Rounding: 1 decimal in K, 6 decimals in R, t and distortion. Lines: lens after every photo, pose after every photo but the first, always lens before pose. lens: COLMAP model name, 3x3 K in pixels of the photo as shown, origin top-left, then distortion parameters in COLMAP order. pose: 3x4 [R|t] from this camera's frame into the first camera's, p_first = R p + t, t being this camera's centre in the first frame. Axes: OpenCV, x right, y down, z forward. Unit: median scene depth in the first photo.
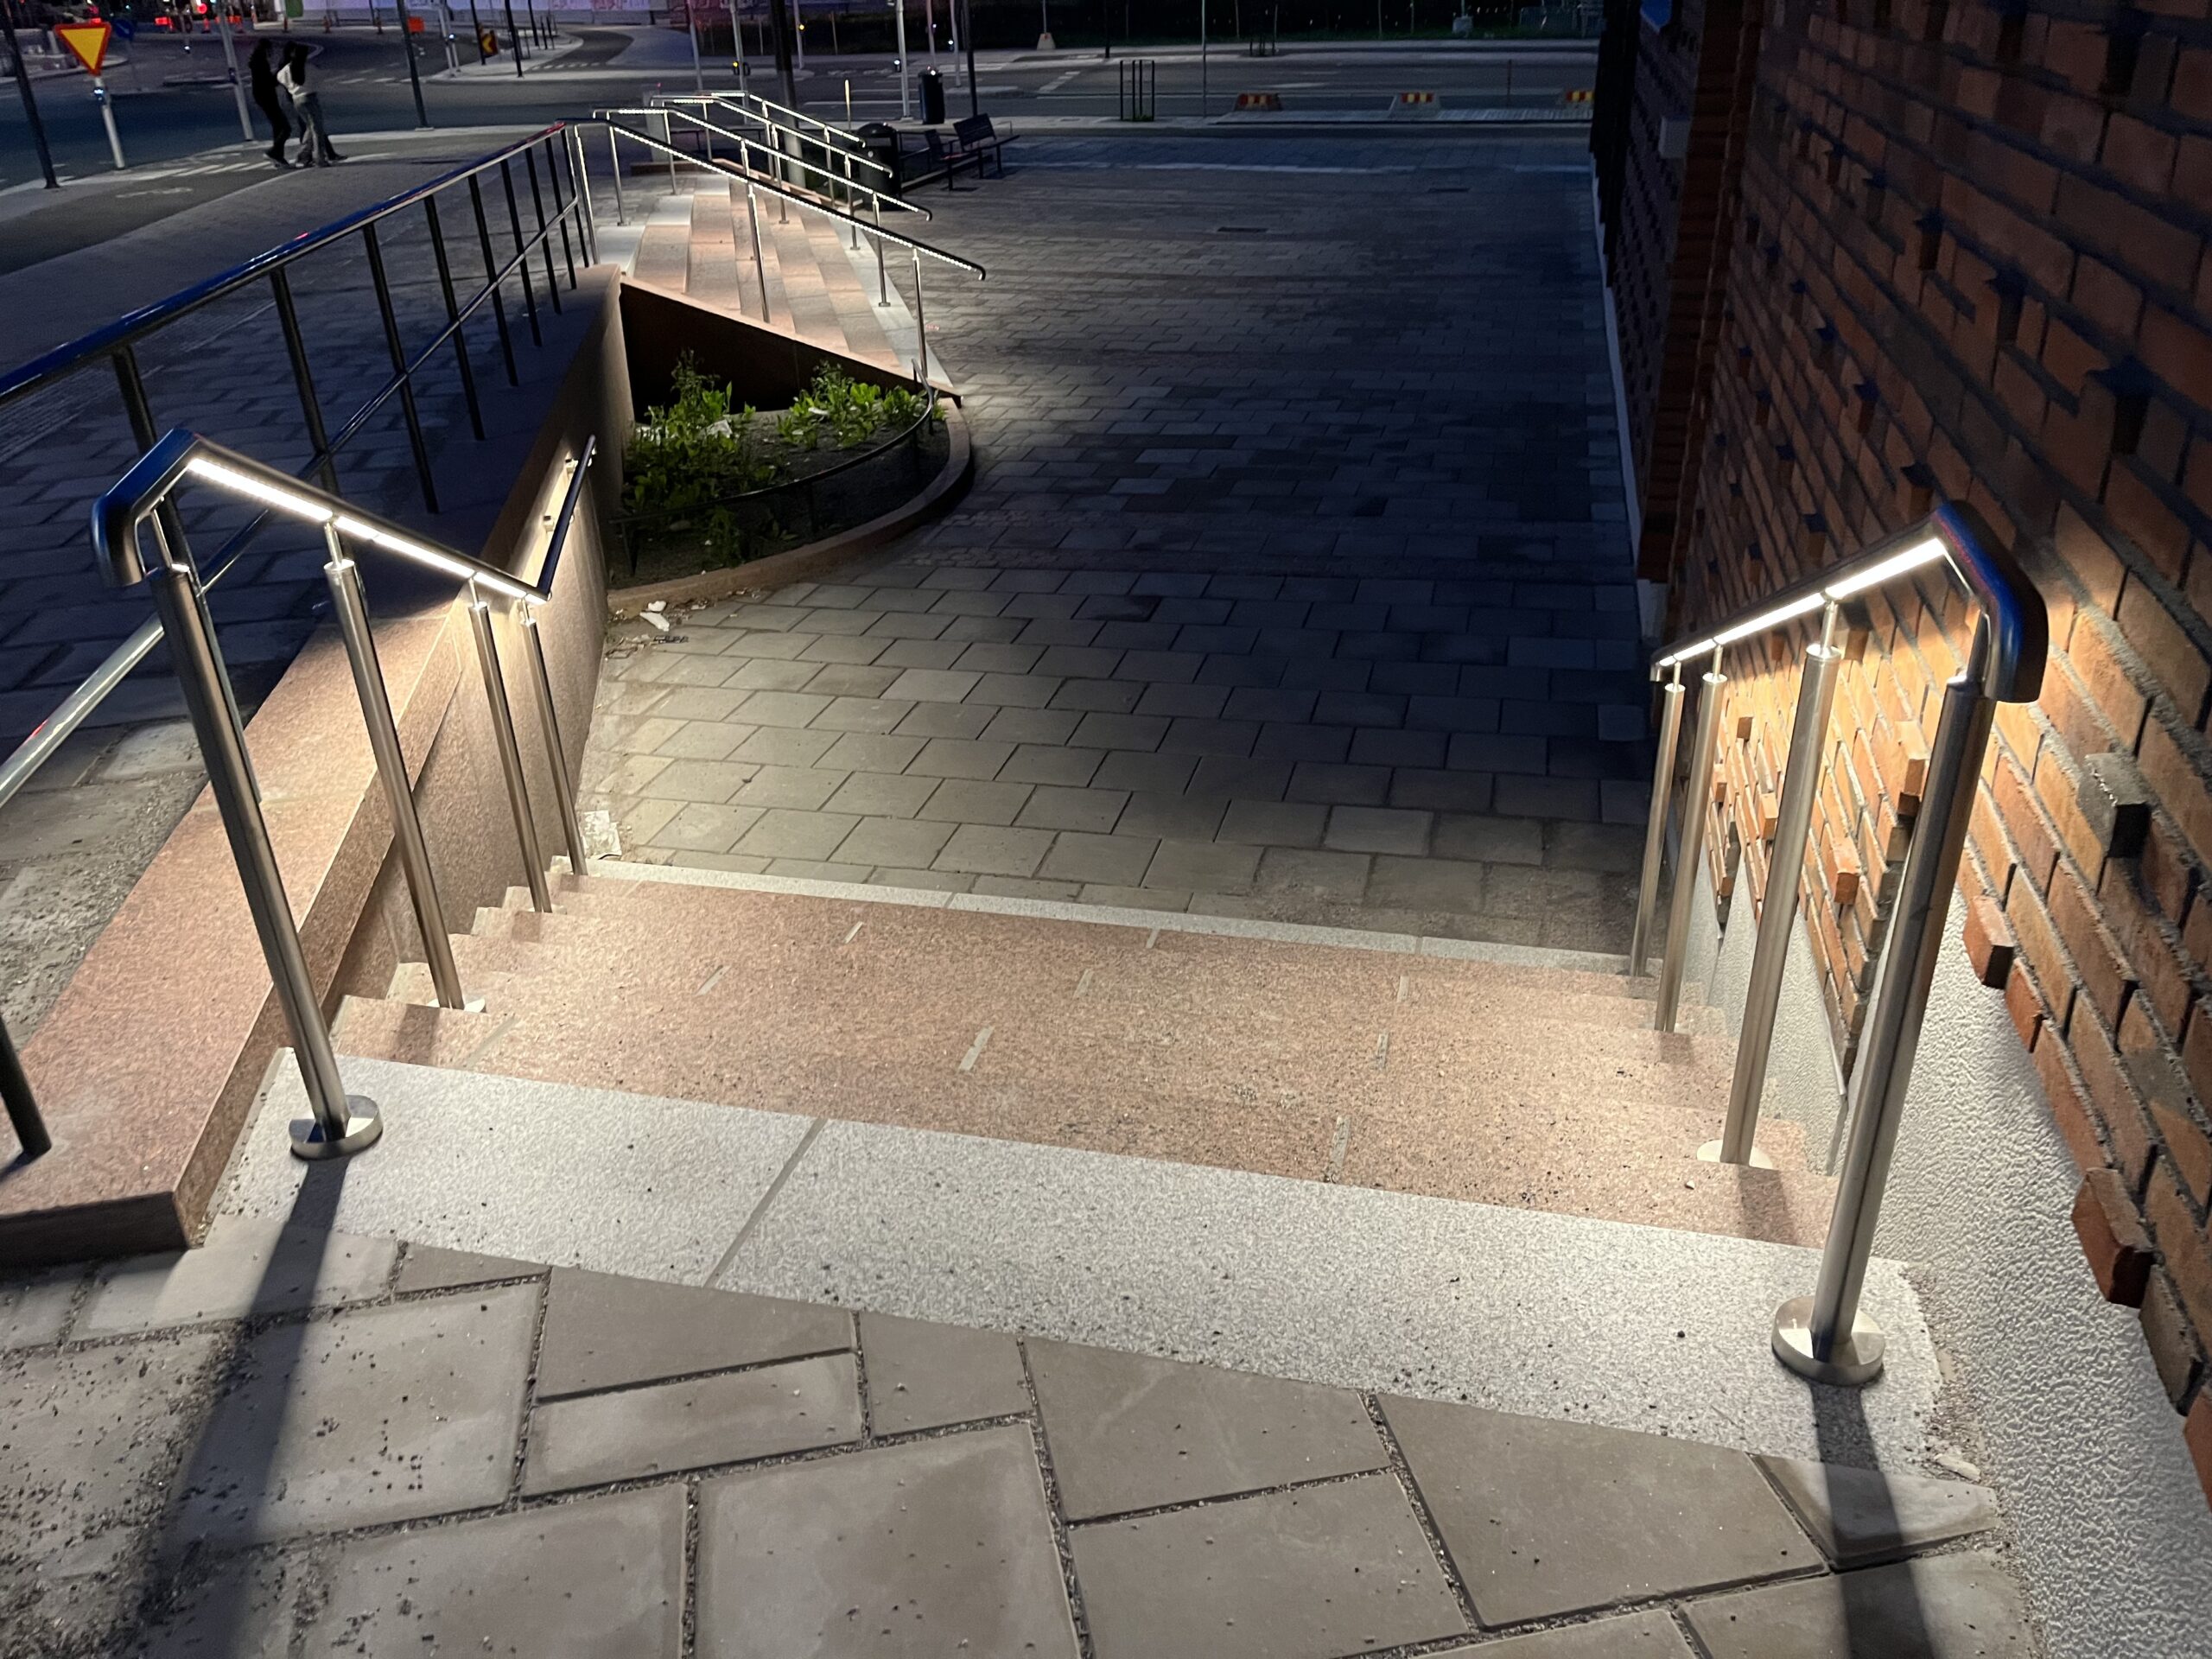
lens RADIAL K [[1669.6, 0, 1111.9], [0, 1669.6, 832.7], [0, 0, 1]] dist [0.001571, 0.000294]
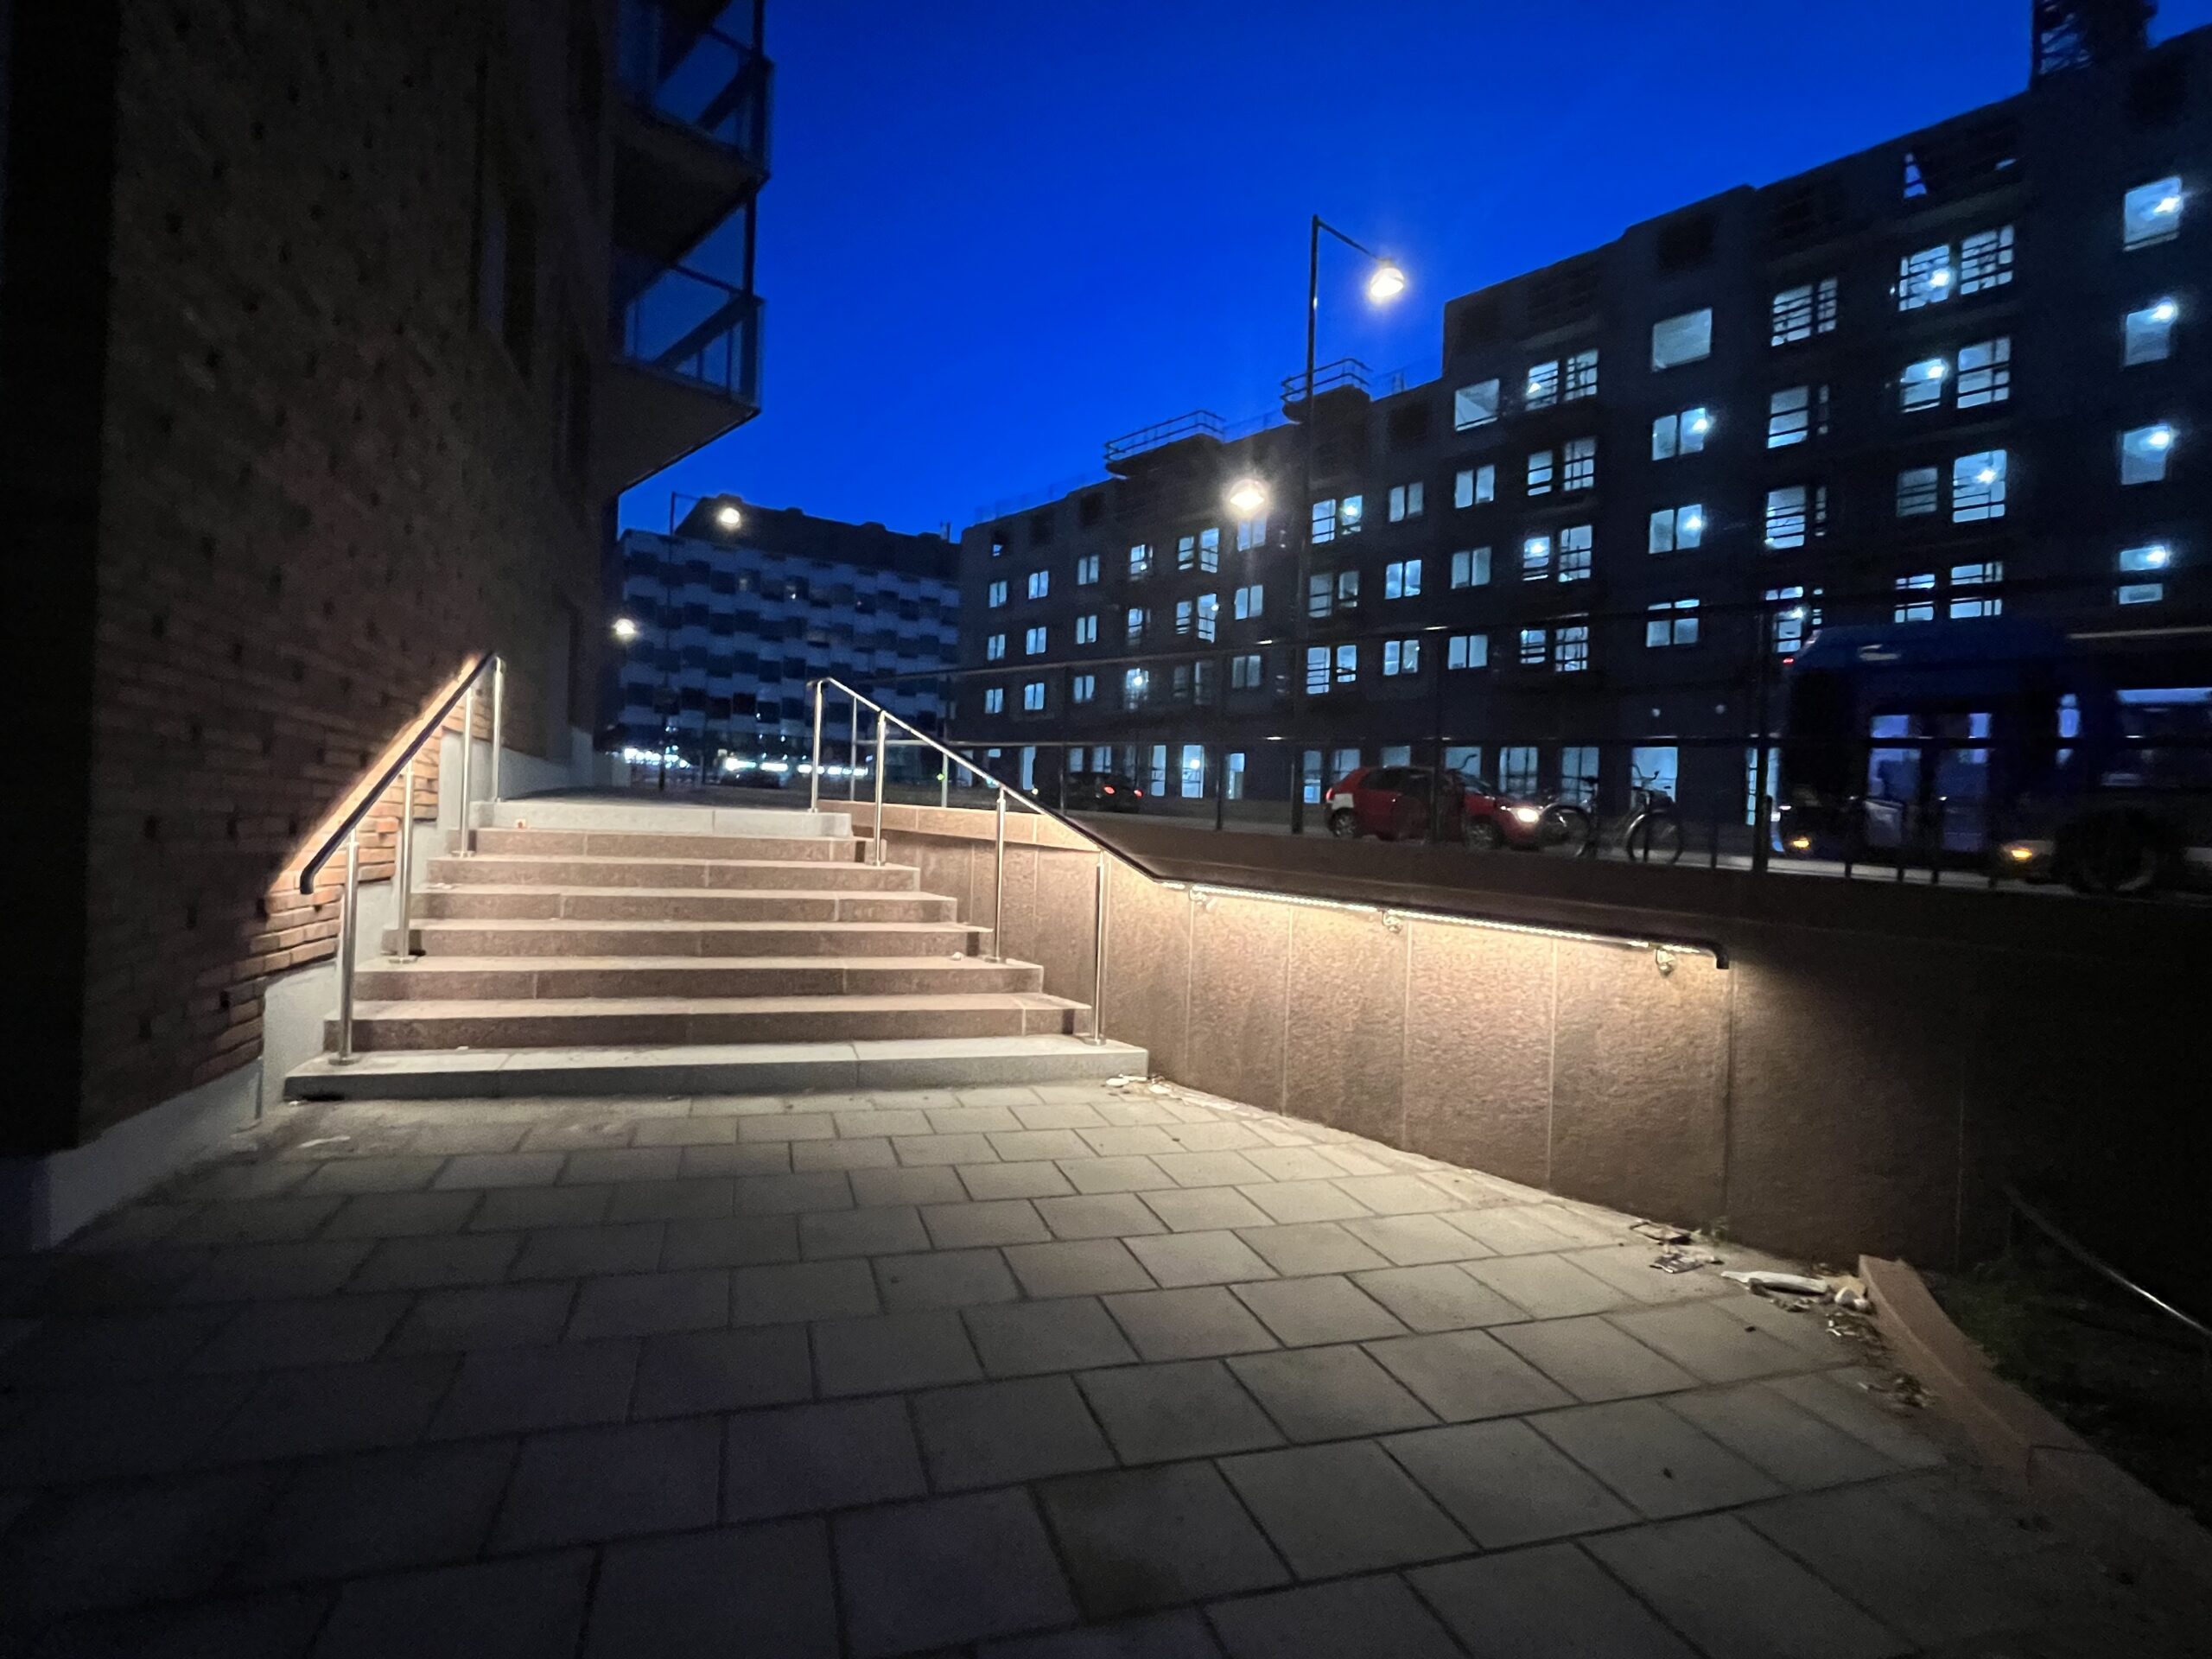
lens RADIAL K [[1023.7, 0, 1103.6], [0, 1023.7, 827.7], [0, 0, 1]] dist [0.004167, 0.001545]
pose [[-0.841477, -0.003963, -0.540278, 0.159916], [-0.258980, 0.880568, 0.396900, -0.417881], [0.474179, 0.473904, -0.742004, 1.263930]]
